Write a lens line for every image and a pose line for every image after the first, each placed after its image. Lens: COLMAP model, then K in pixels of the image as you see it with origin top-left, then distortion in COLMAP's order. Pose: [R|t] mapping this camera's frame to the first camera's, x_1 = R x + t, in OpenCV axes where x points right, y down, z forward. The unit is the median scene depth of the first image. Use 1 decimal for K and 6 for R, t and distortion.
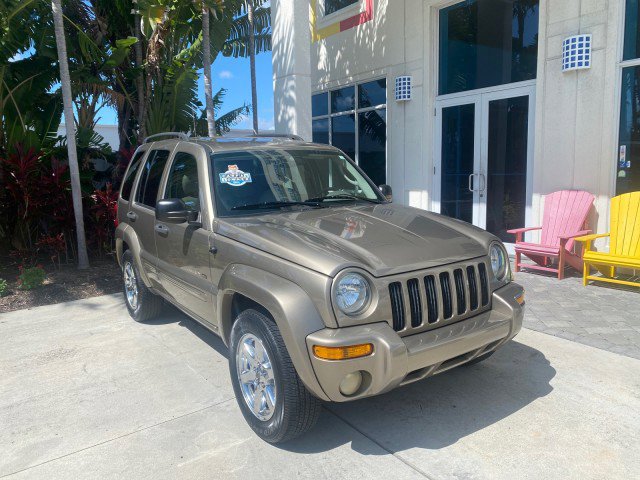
lens RADIAL K [[488.4, 0, 319.1], [0, 488.4, 232.4], [0, 0, 1]] dist [0.029653, -0.029109]
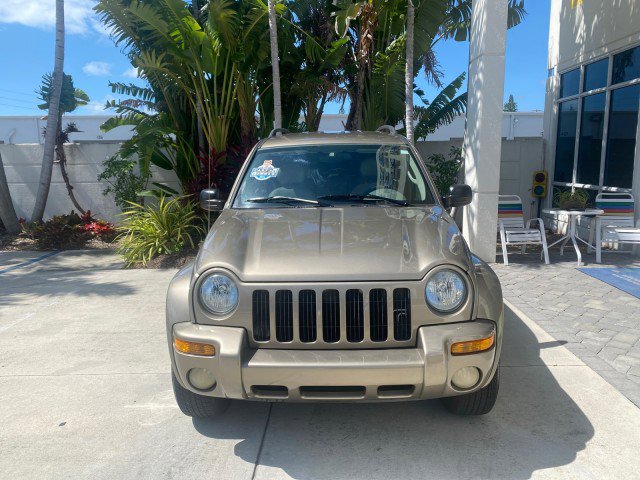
lens RADIAL K [[488.4, 0, 319.1], [0, 488.4, 232.4], [0, 0, 1]] dist [0.029653, -0.029109]
pose [[0.803985, 0.108376, -0.584690, 0.285970], [-0.090975, 0.994094, 0.059165, -0.028006], [0.587649, 0.005624, 0.809097, 0.105286]]
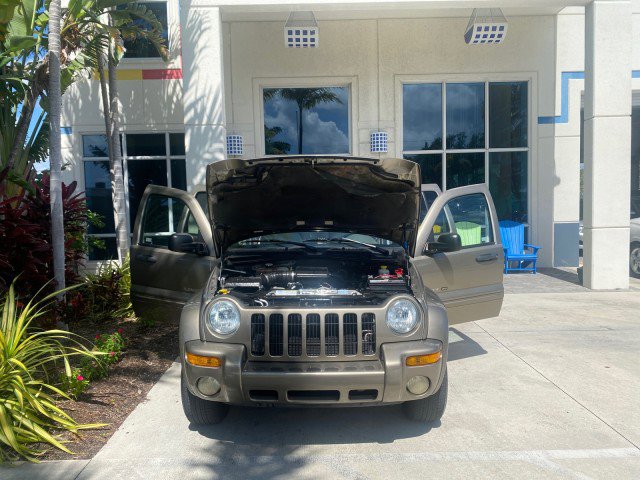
lens RADIAL K [[488.4, 0, 319.1], [0, 488.4, 232.4], [0, 0, 1]] dist [0.029653, -0.029109]
pose [[0.569072, -0.036182, 0.821491, -0.893340], [0.115573, 0.992634, -0.036342, -0.021637], [-0.814125, 0.115623, 0.569062, 0.235926]]
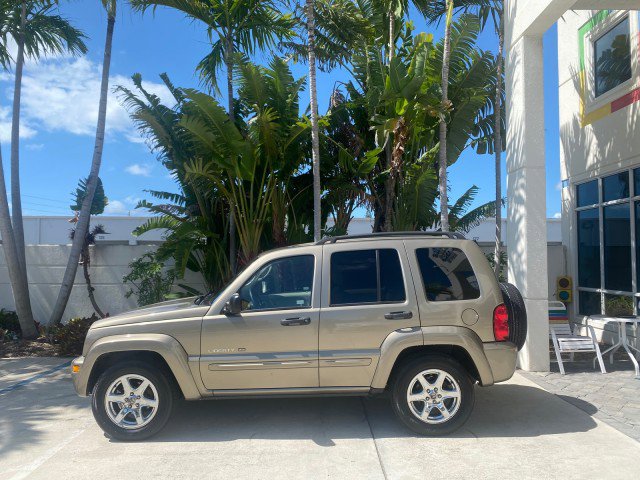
lens RADIAL K [[488.4, 0, 319.1], [0, 488.4, 232.4], [0, 0, 1]] dist [0.029653, -0.029109]
pose [[0.822462, -0.004327, -0.568804, 0.174720], [-0.096610, 0.984380, -0.147181, -0.023797], [0.560556, 0.176003, 0.809197, 0.037851]]
